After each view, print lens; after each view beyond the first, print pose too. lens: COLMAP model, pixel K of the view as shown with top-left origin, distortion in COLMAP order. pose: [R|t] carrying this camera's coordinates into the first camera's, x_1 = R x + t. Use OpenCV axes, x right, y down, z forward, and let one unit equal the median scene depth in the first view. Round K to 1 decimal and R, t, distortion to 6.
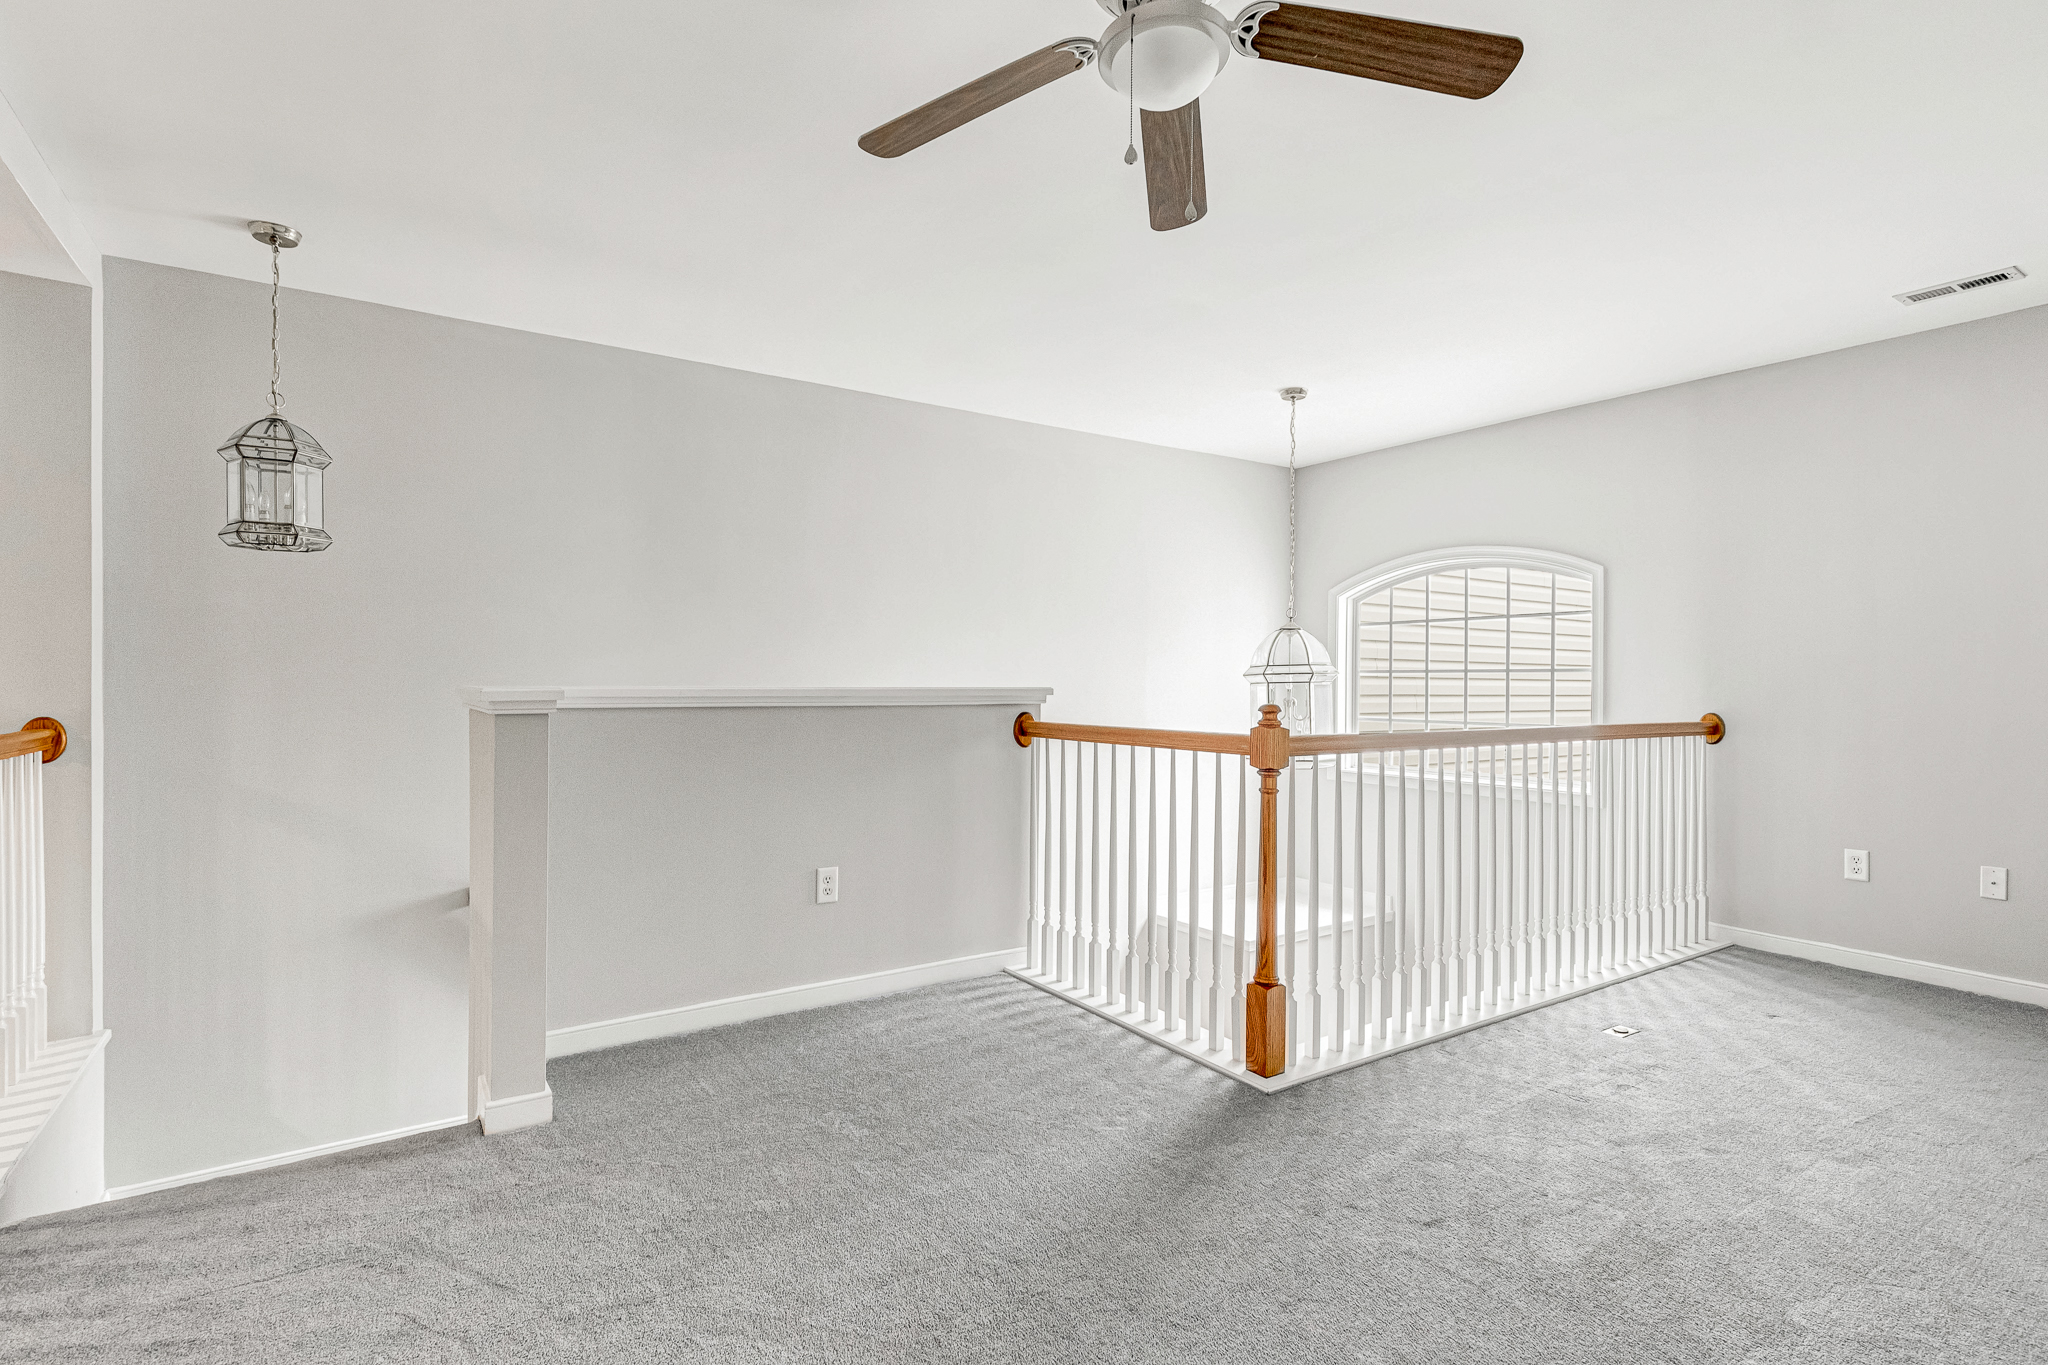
lens RADIAL K [[989.8, 0, 1027.8], [0, 989.8, 685.4], [0, 0, 1]] dist [0.013818, -0.006010]
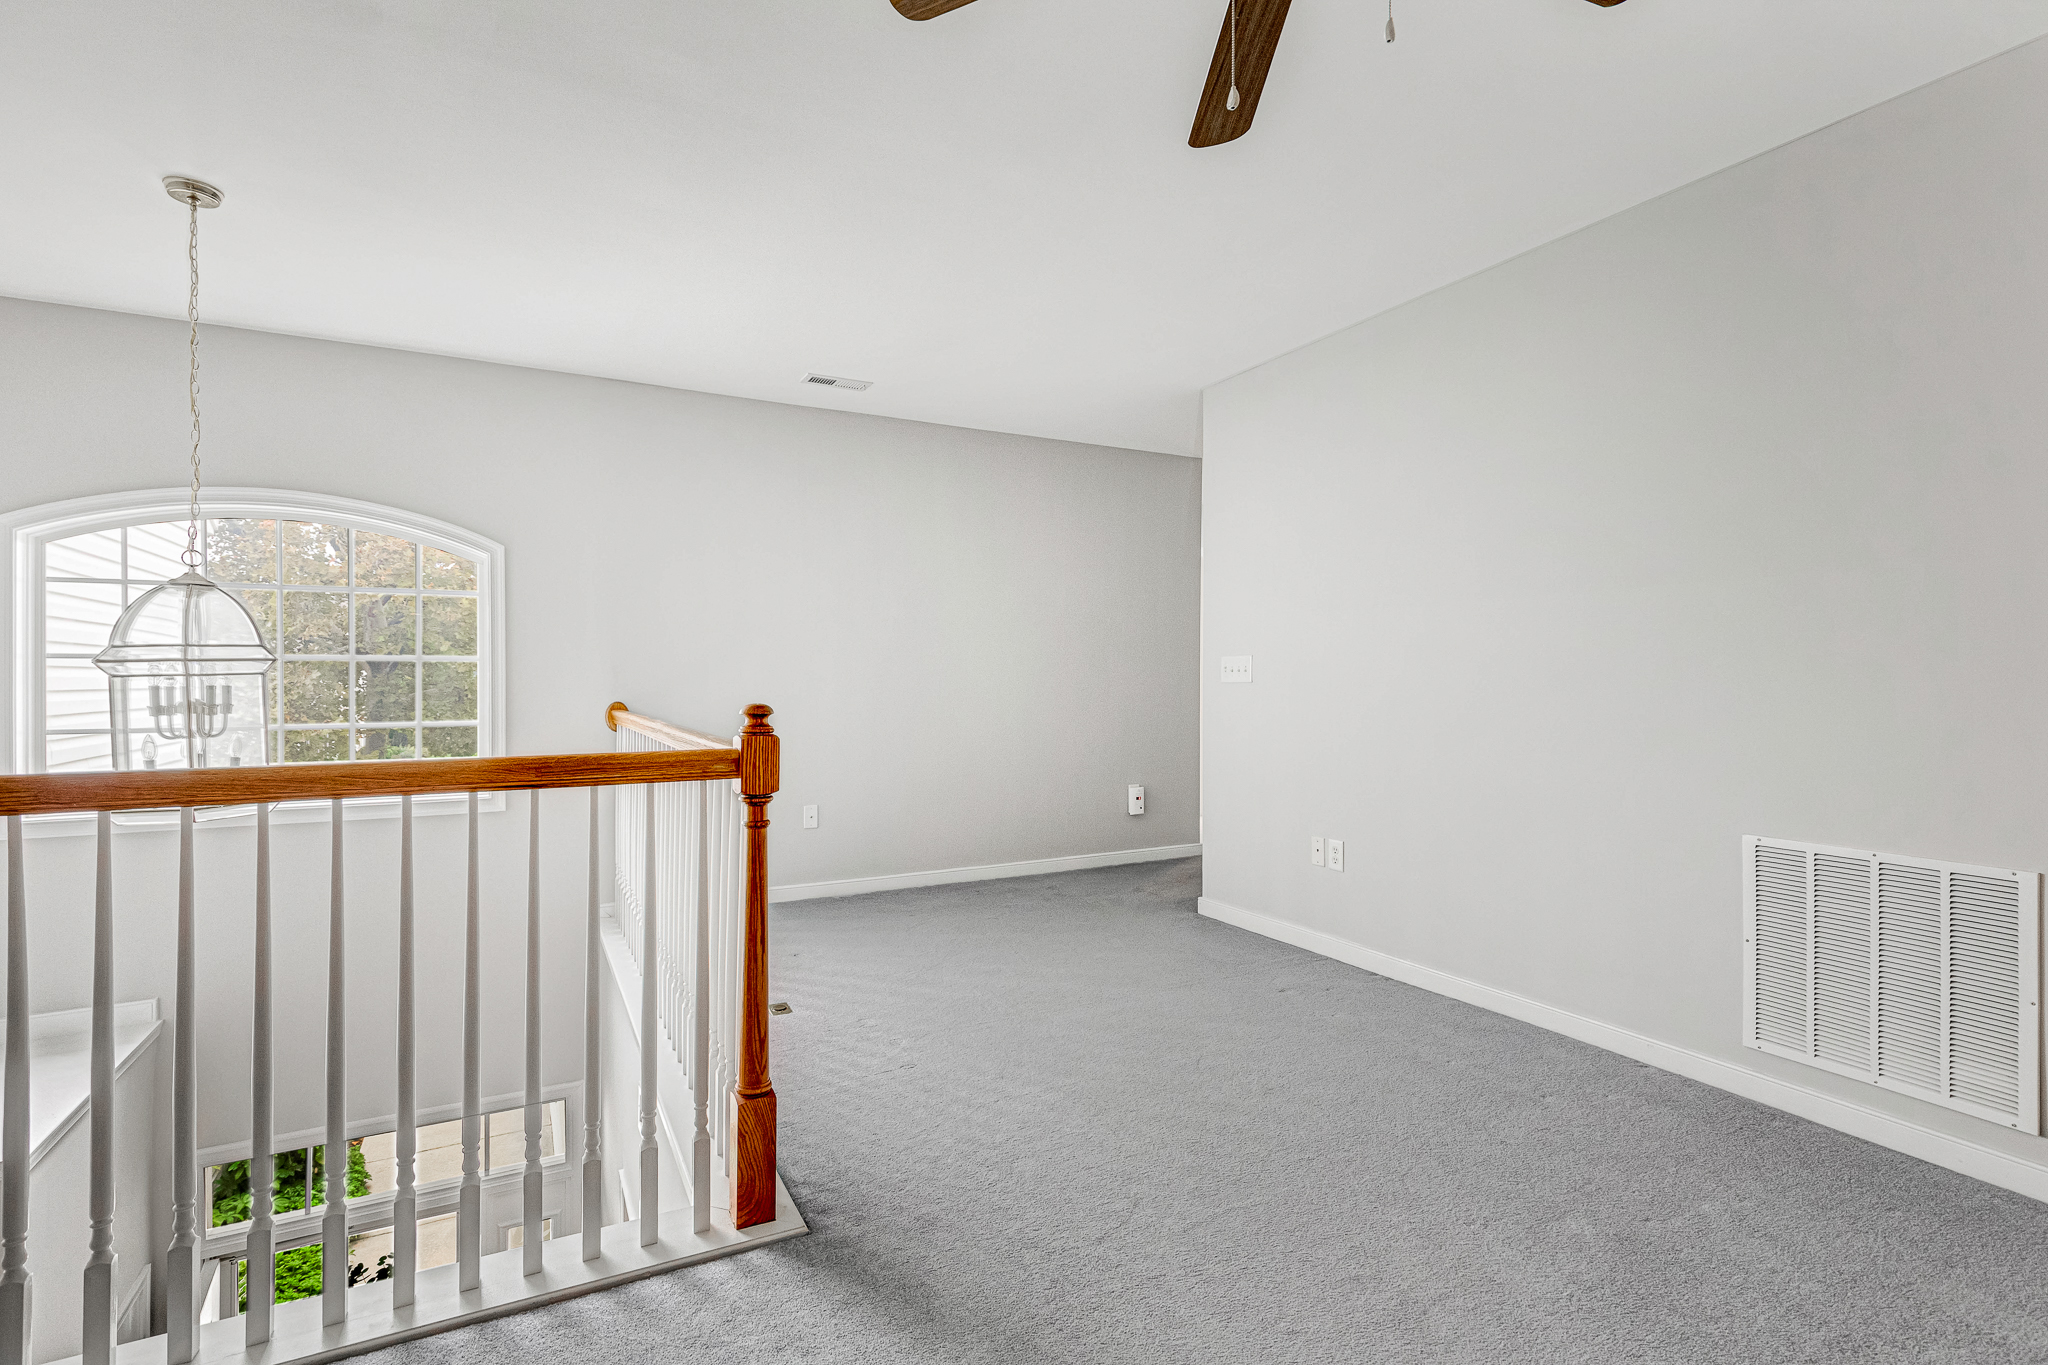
lens RADIAL K [[977.6, 0, 1022.5], [0, 977.6, 664.4], [0, 0, 1]] dist [0.015832, -0.000039]
pose [[0.106704, 0.004345, 0.994281, -0.383507], [0.004603, 0.999978, -0.004864, -0.005237], [-0.994280, 0.005096, 0.106682, 0.621720]]
